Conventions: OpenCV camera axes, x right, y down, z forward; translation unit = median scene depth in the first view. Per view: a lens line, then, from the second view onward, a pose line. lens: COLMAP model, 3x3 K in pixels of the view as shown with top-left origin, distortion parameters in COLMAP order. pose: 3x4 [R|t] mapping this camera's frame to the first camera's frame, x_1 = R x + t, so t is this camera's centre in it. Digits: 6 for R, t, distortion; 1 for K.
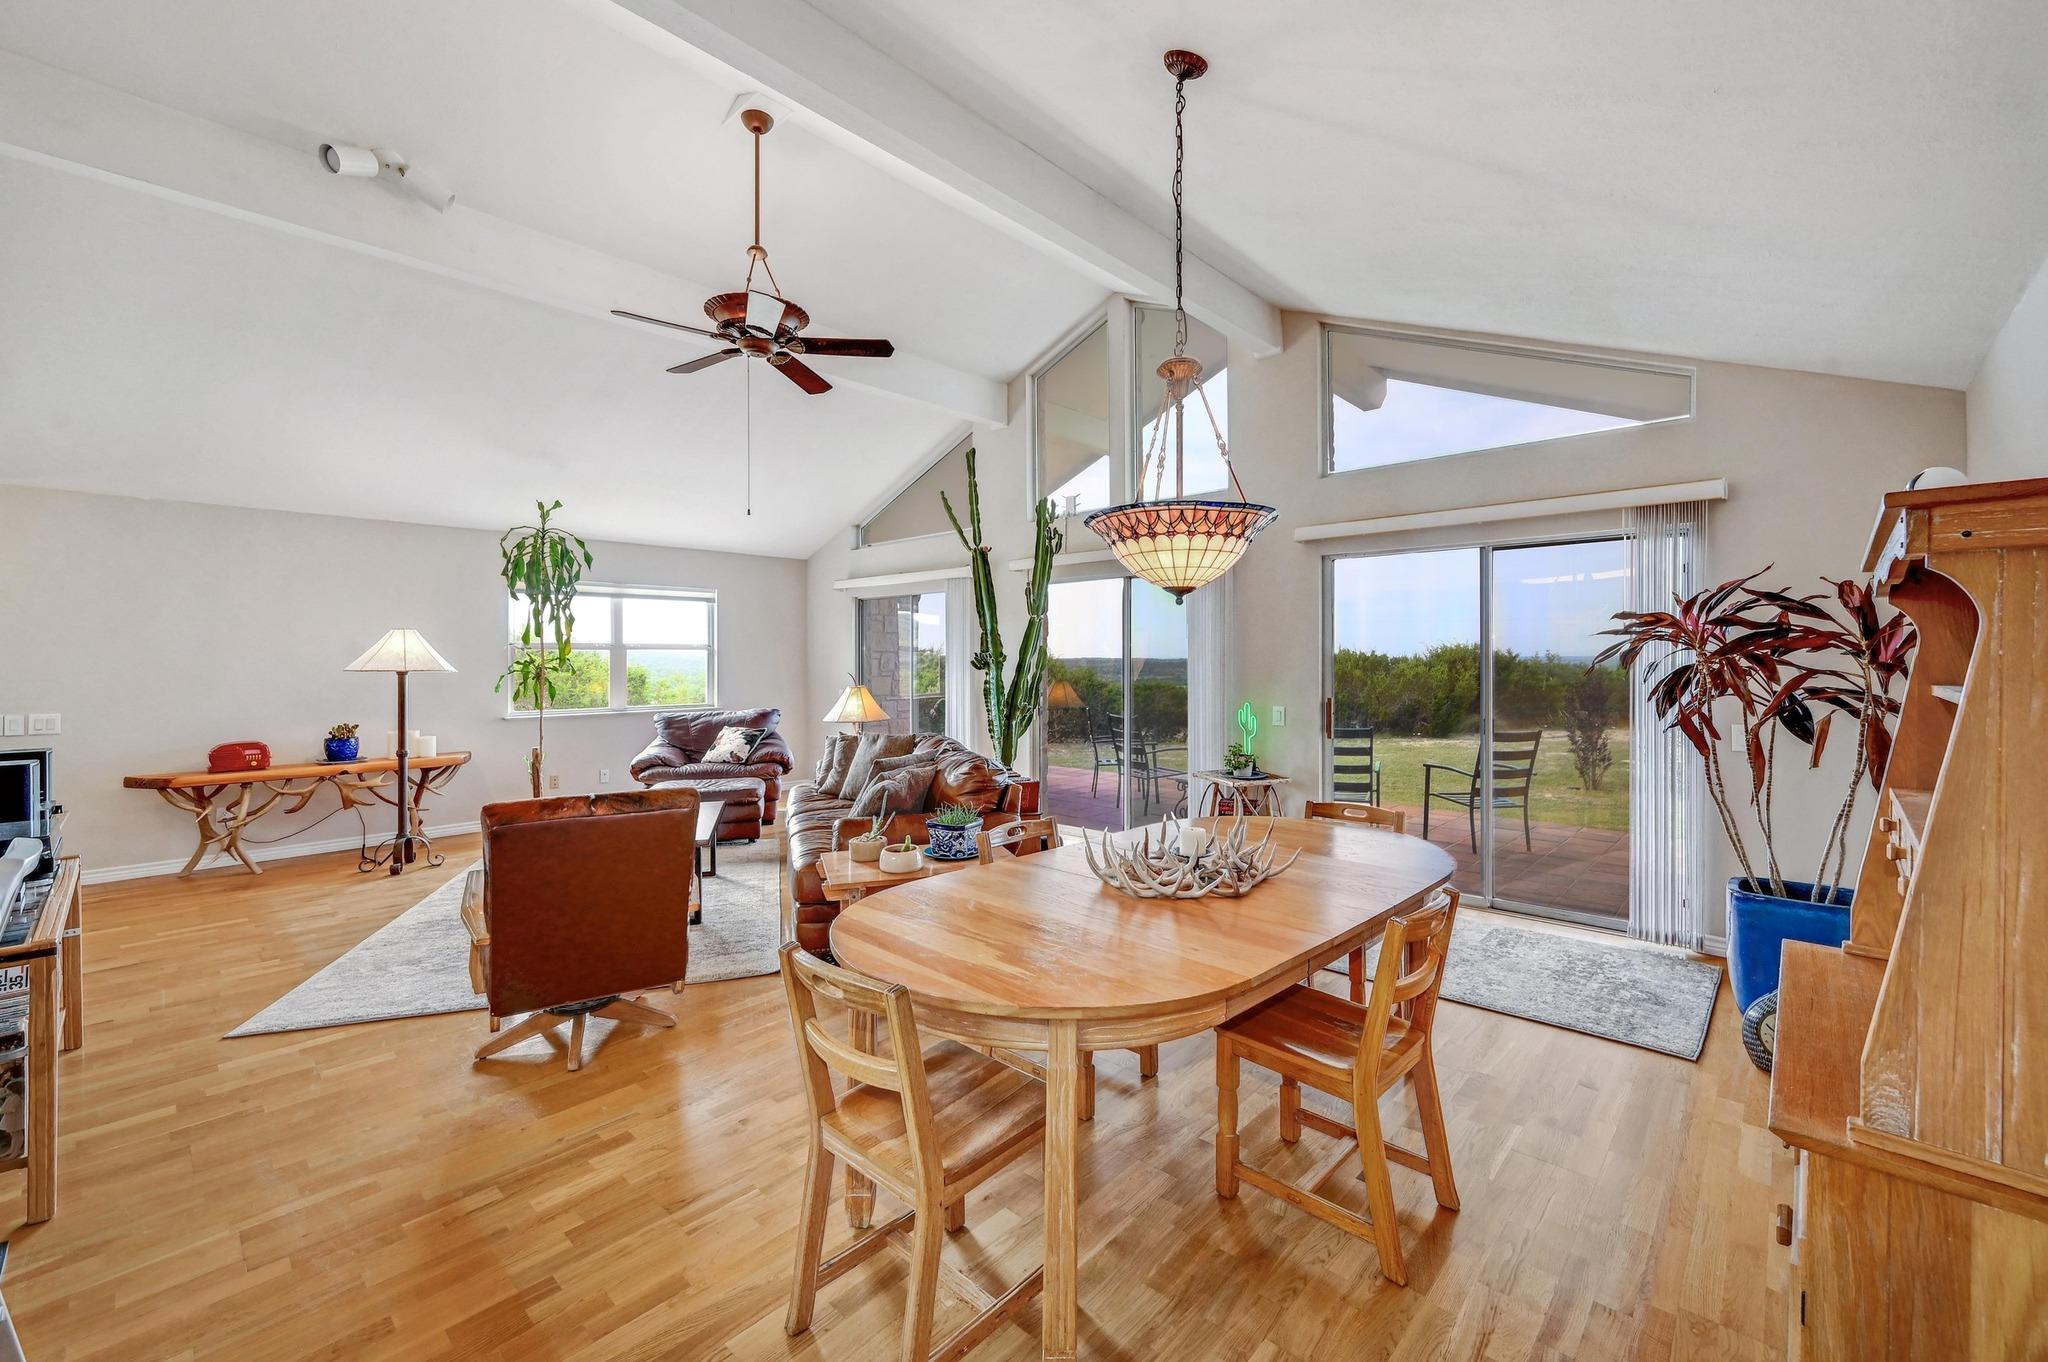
lens RADIAL K [[842.8, 0, 1019.1], [0, 842.8, 651.8], [0, 0, 1]] dist [-0.000116, 0.000167]
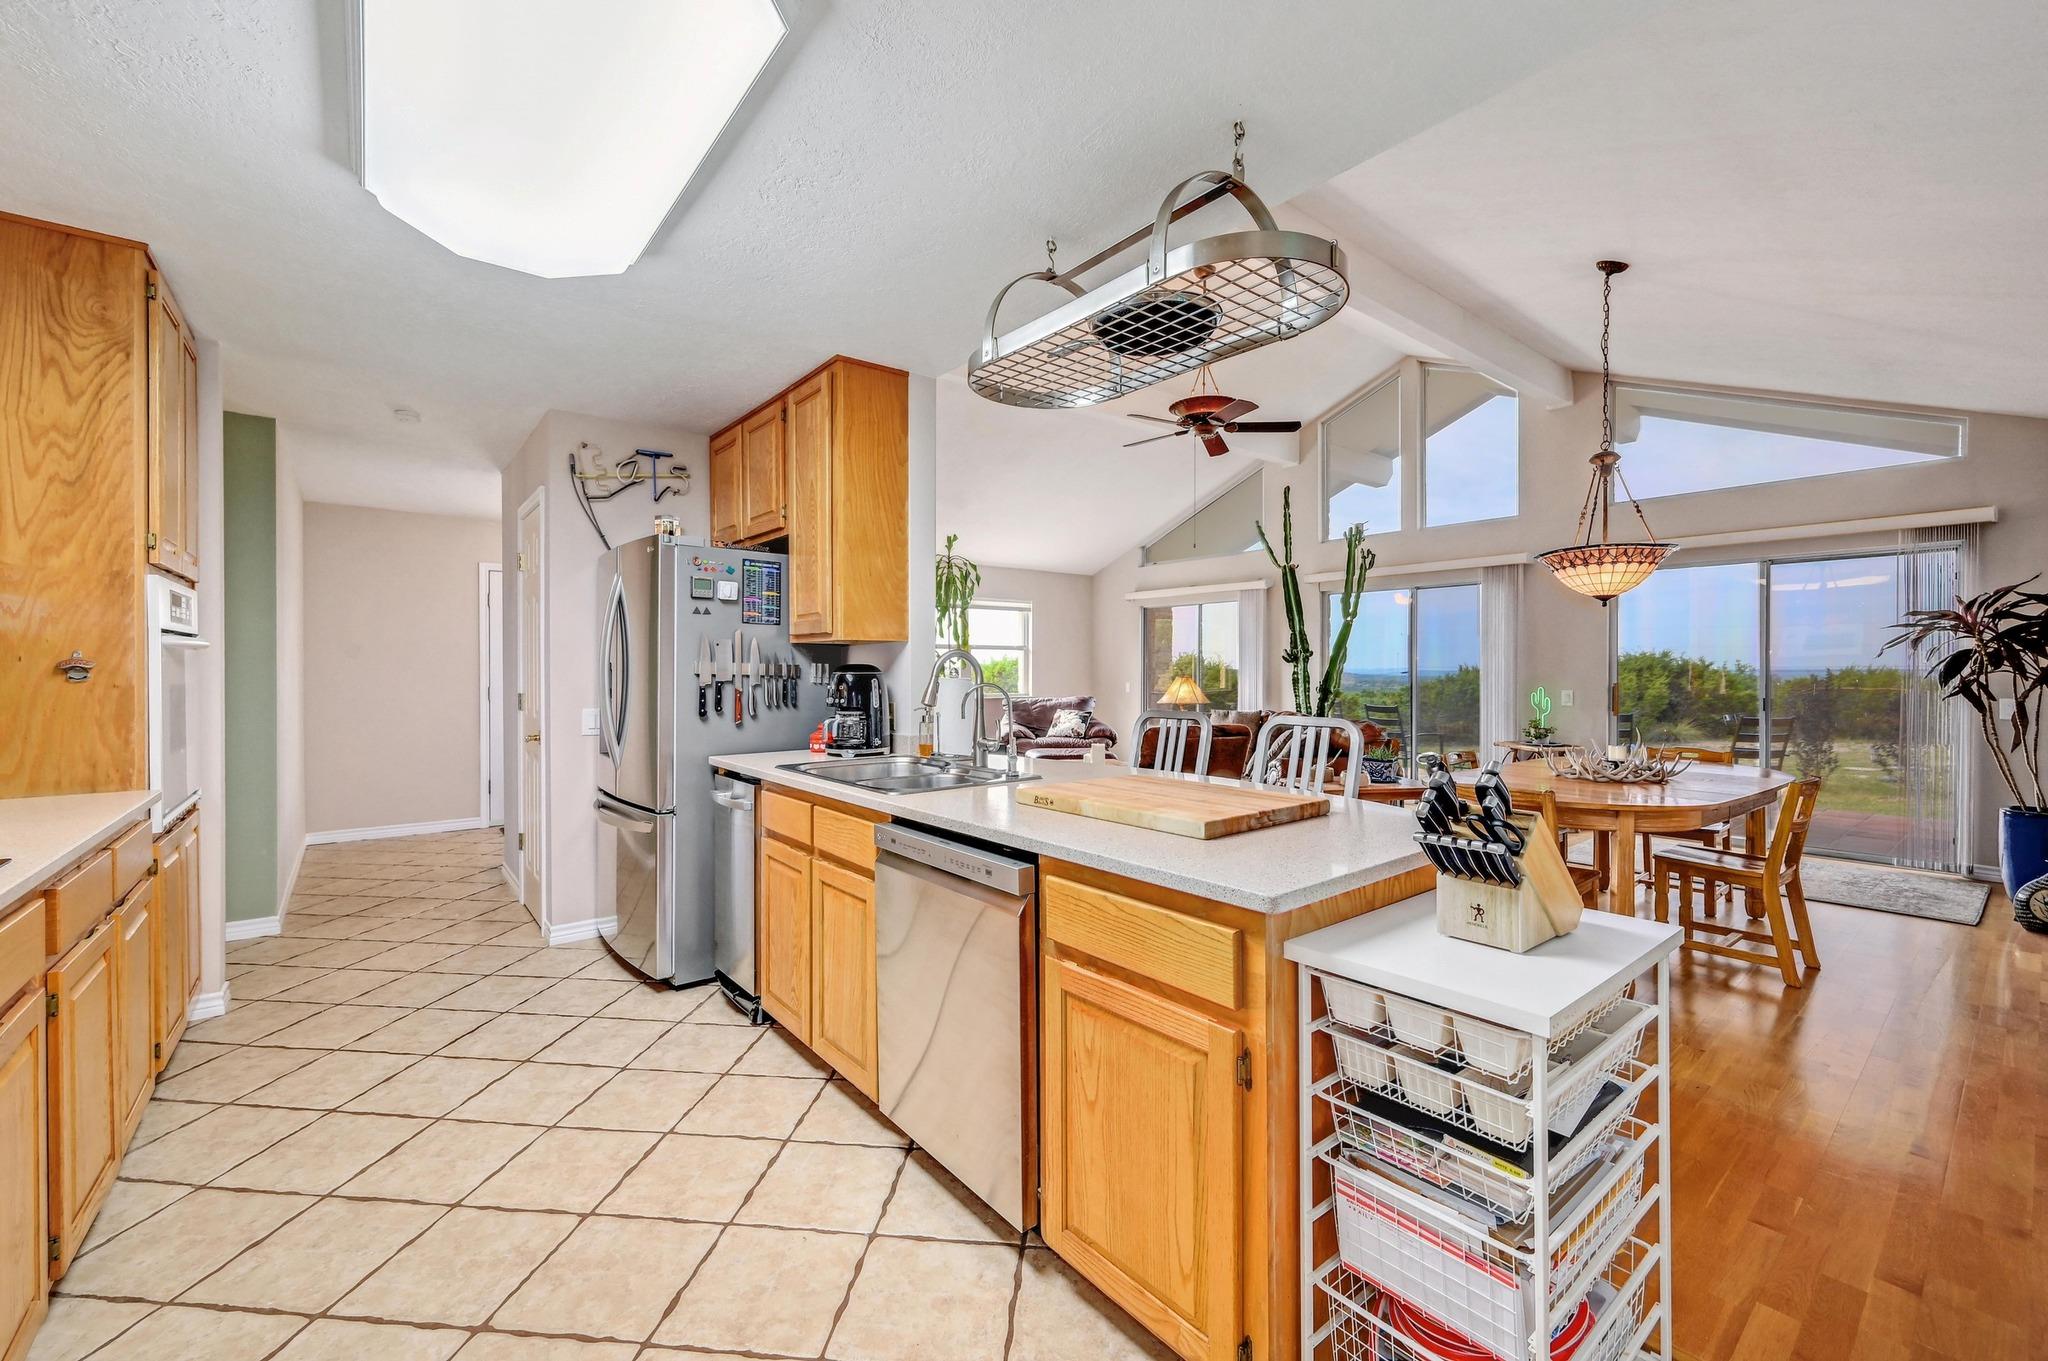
lens RADIAL K [[828.1, 0, 1022.9], [0, 828.1, 664.7], [0, 0, 1]] dist [0.001244, 0.000528]
pose [[0.989277, 0.001943, -0.146041, -0.312094], [-0.001285, 0.999989, 0.004599, 0.022758], [0.146048, -0.004362, 0.989268, -0.330774]]
